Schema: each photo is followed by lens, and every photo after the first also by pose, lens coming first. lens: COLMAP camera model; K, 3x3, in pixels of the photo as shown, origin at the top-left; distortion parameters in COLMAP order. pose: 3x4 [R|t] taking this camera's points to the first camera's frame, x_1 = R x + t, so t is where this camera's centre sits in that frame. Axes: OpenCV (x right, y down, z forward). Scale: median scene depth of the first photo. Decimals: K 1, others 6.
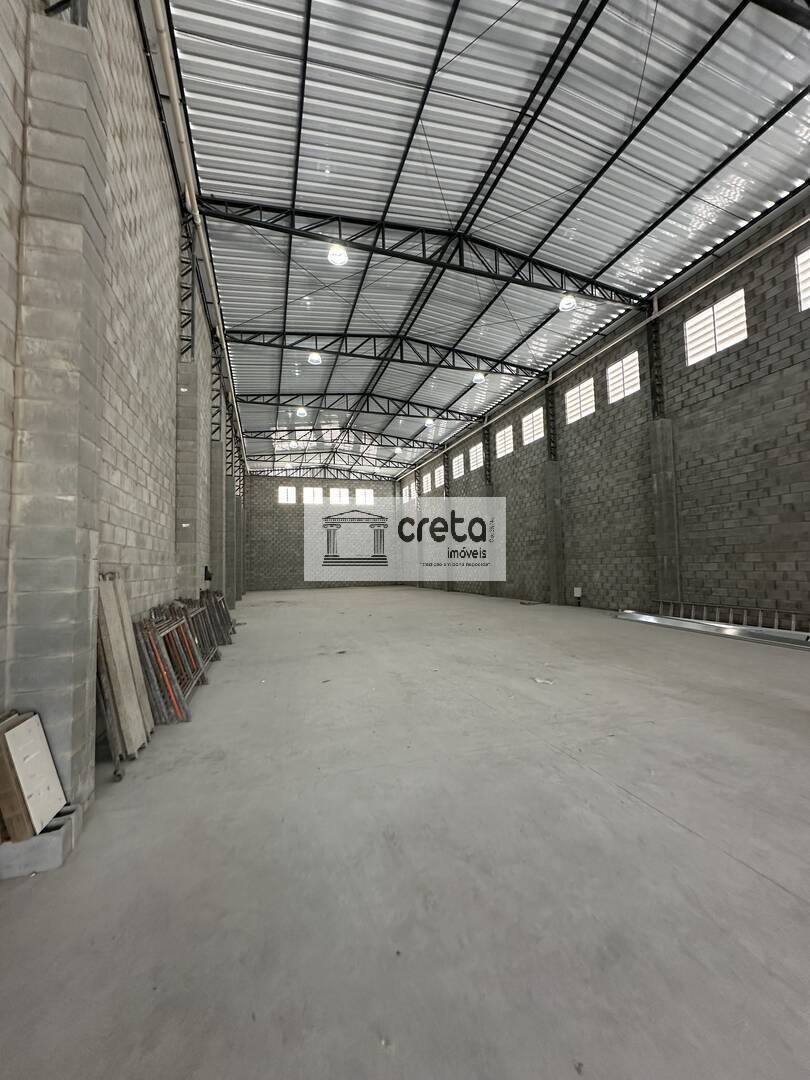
lens RADIAL K [[431.6, 0, 406.0], [0, 431.6, 541.3], [0, 0, 1]] dist [-0.004957, 0.000948]
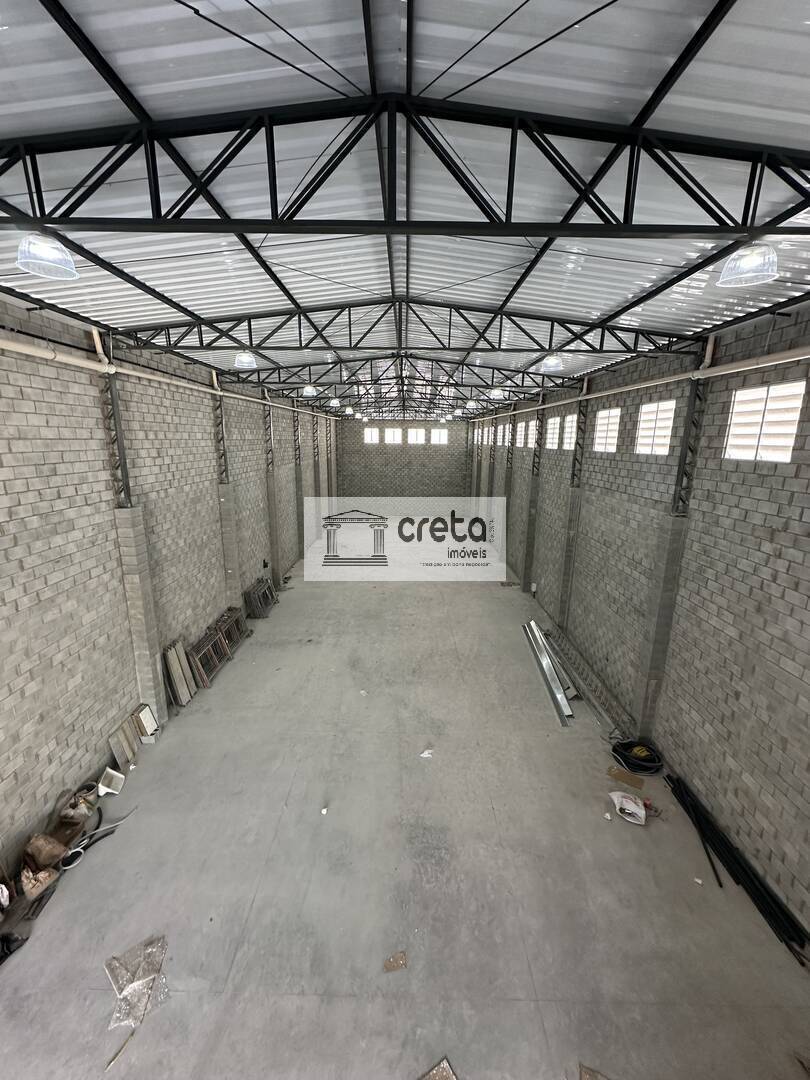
lens RADIAL K [[431.6, 0, 406.0], [0, 431.6, 541.3], [0, 0, 1]] dist [-0.004957, 0.000948]
pose [[0.950679, 0.107006, -0.291133, 0.537606], [-0.019465, 0.957339, 0.288311, -0.505519], [0.309564, -0.268425, 0.912205, -0.327181]]
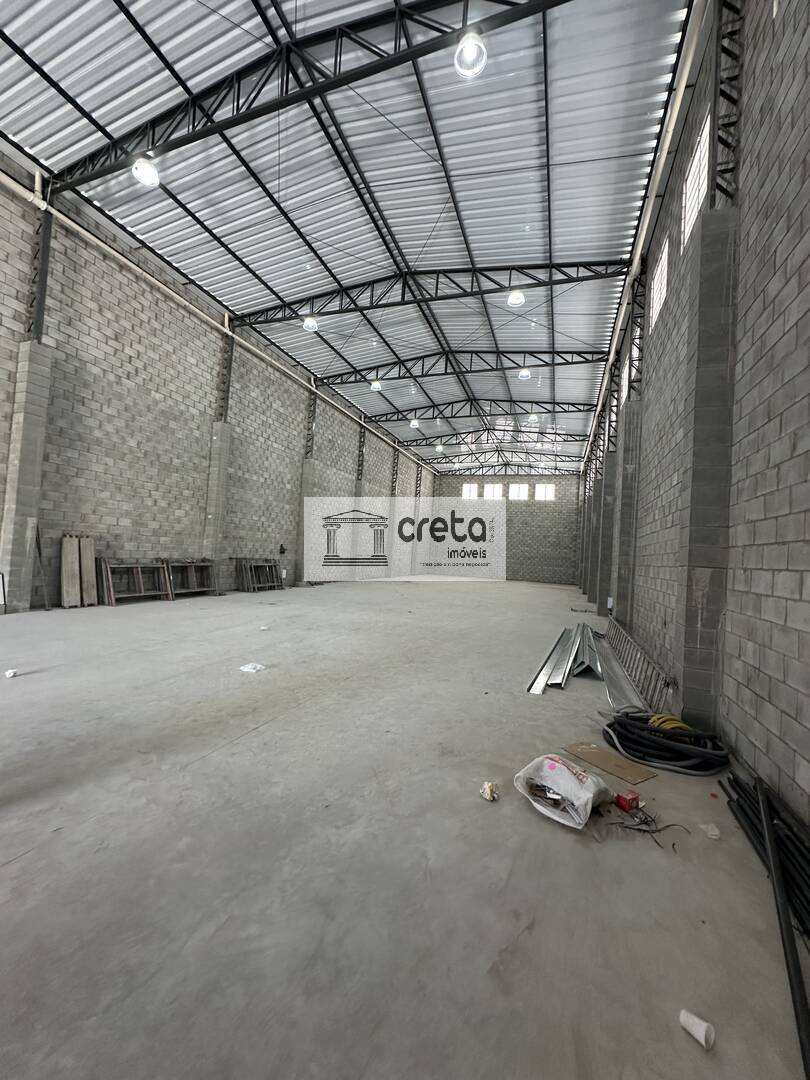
lens RADIAL K [[431.6, 0, 406.0], [0, 431.6, 541.3], [0, 0, 1]] dist [-0.004957, 0.000948]
pose [[0.790223, 0.055987, -0.610257, 0.813606], [-0.046957, 0.998422, 0.030793, -0.018625], [0.611018, 0.004323, 0.791605, 0.073420]]
